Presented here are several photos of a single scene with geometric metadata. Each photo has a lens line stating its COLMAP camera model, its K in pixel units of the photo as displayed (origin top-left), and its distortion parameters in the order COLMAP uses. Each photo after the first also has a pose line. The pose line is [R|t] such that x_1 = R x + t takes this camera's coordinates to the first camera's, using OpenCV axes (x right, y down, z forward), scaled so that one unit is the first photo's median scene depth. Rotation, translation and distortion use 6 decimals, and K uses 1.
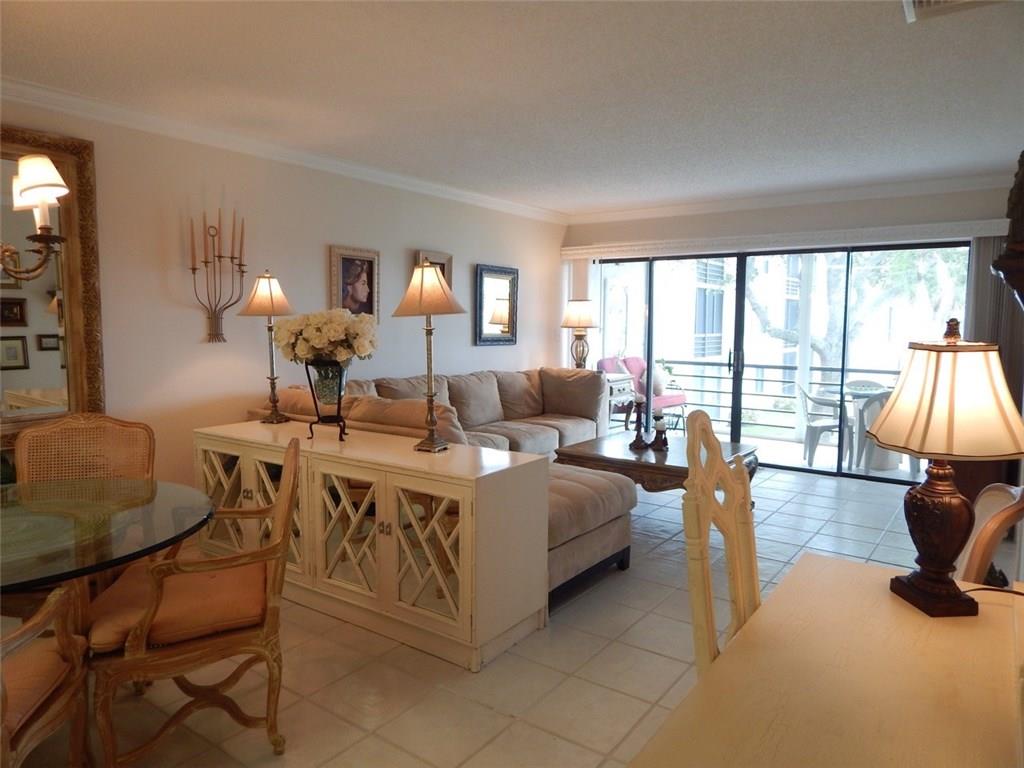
lens RADIAL K [[682.5, 0, 513.9], [0, 682.5, 378.6], [0, 0, 1]] dist [0.016158, -0.010972]
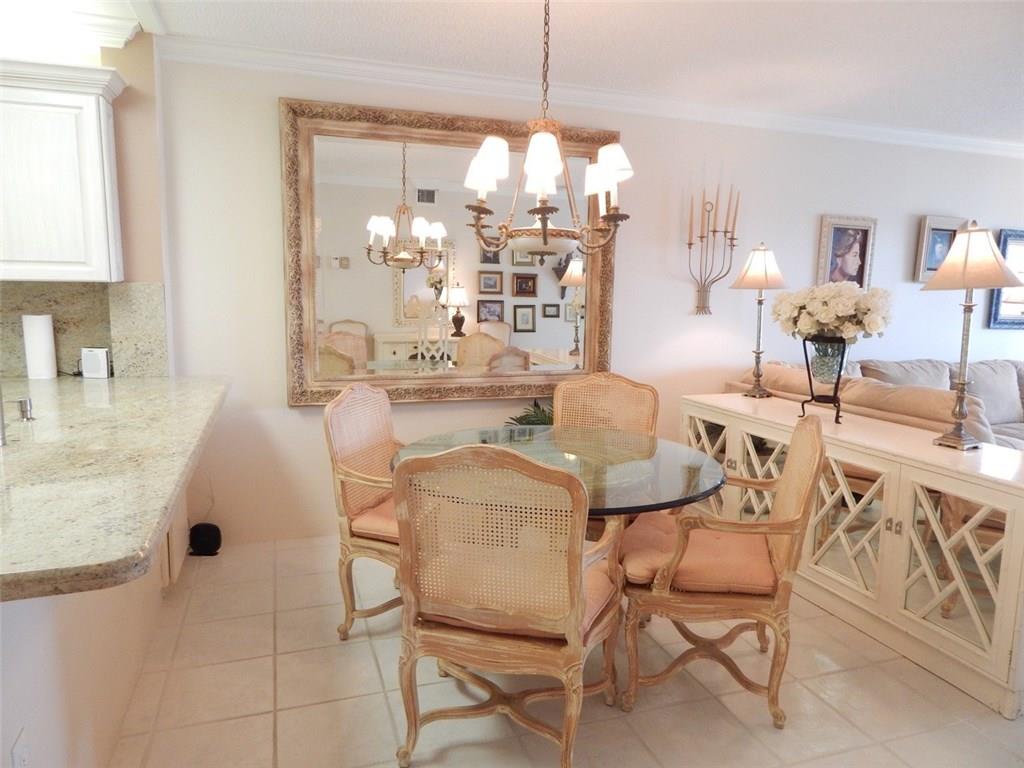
lens RADIAL K [[682.5, 0, 513.9], [0, 682.5, 378.6], [0, 0, 1]] dist [0.016158, -0.010972]
pose [[0.816500, 0.083493, -0.571277, -0.082783], [-0.064239, 0.996482, 0.053824, 0.008005], [0.573761, -0.007249, 0.818991, -0.021556]]
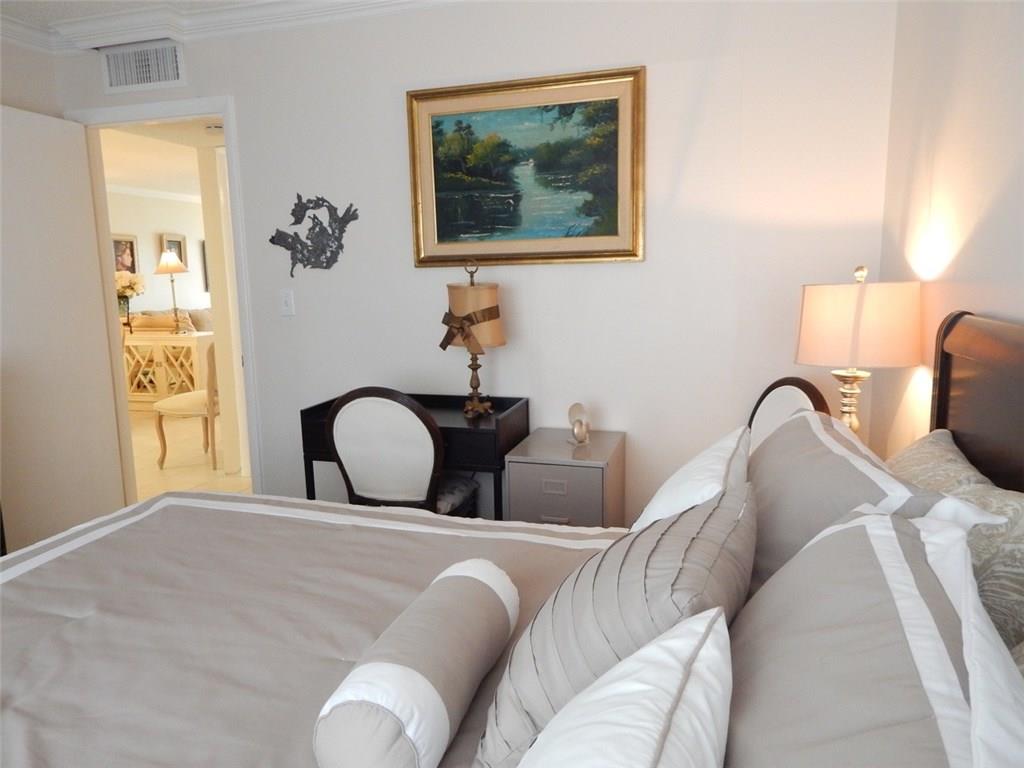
lens RADIAL K [[700.8, 0, 506.8], [0, 700.8, 381.1], [0, 0, 1]] dist [0.040785, -0.001431]
pose [[0.952995, -0.070399, 0.294694, 0.200147], [0.051164, 0.996056, 0.072490, 0.137087], [-0.298635, -0.054005, 0.952838, -1.453738]]
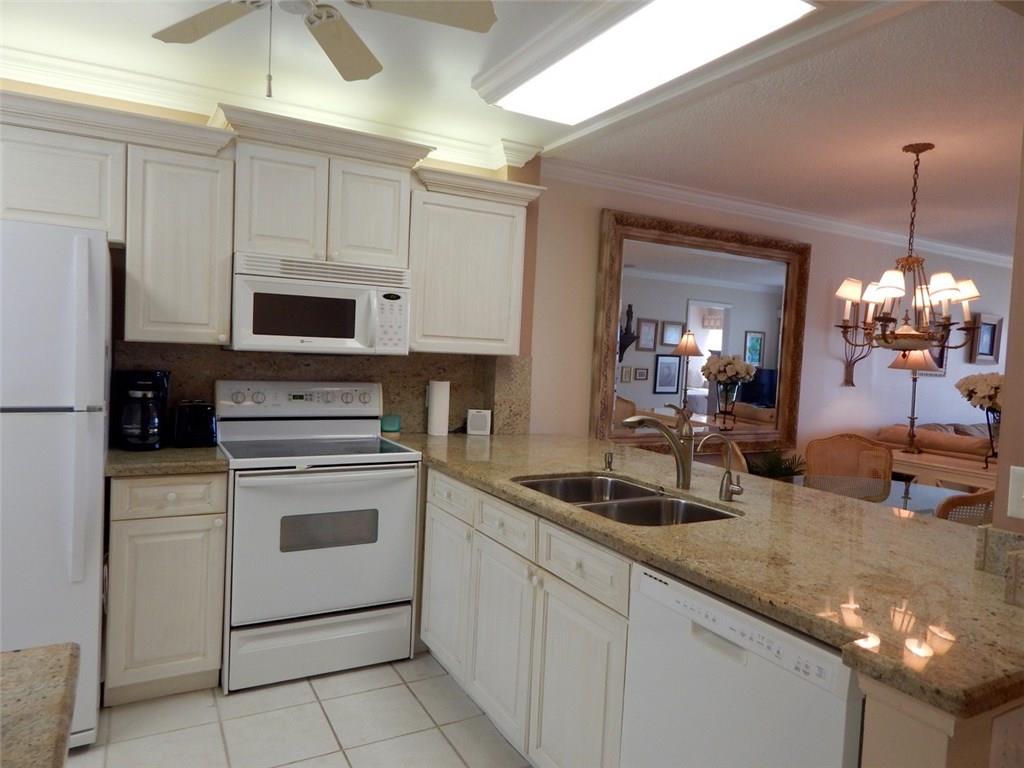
lens RADIAL K [[684.5, 0, 516.8], [0, 684.5, 378.6], [0, 0, 1]] dist [0.014231, -0.003645]
pose [[0.906965, 0.060327, -0.416864, -0.571208], [-0.082347, 0.995988, -0.035026, 0.037123], [0.413078, 0.066095, 0.908294, -0.560336]]
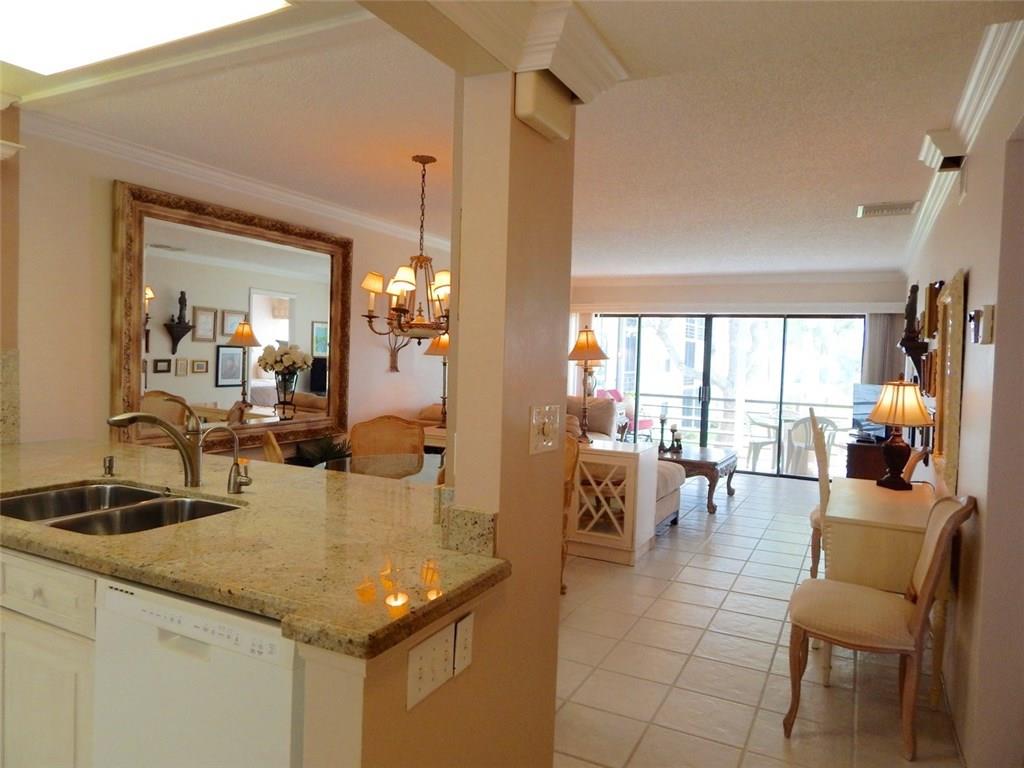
lens RADIAL K [[682.5, 0, 513.9], [0, 682.5, 378.6], [0, 0, 1]] dist [0.016158, -0.010972]
pose [[0.988241, 0.023330, 0.151112, -0.495514], [-0.015926, 0.998621, -0.050022, 0.034763], [-0.152070, 0.047027, 0.987250, -0.550288]]
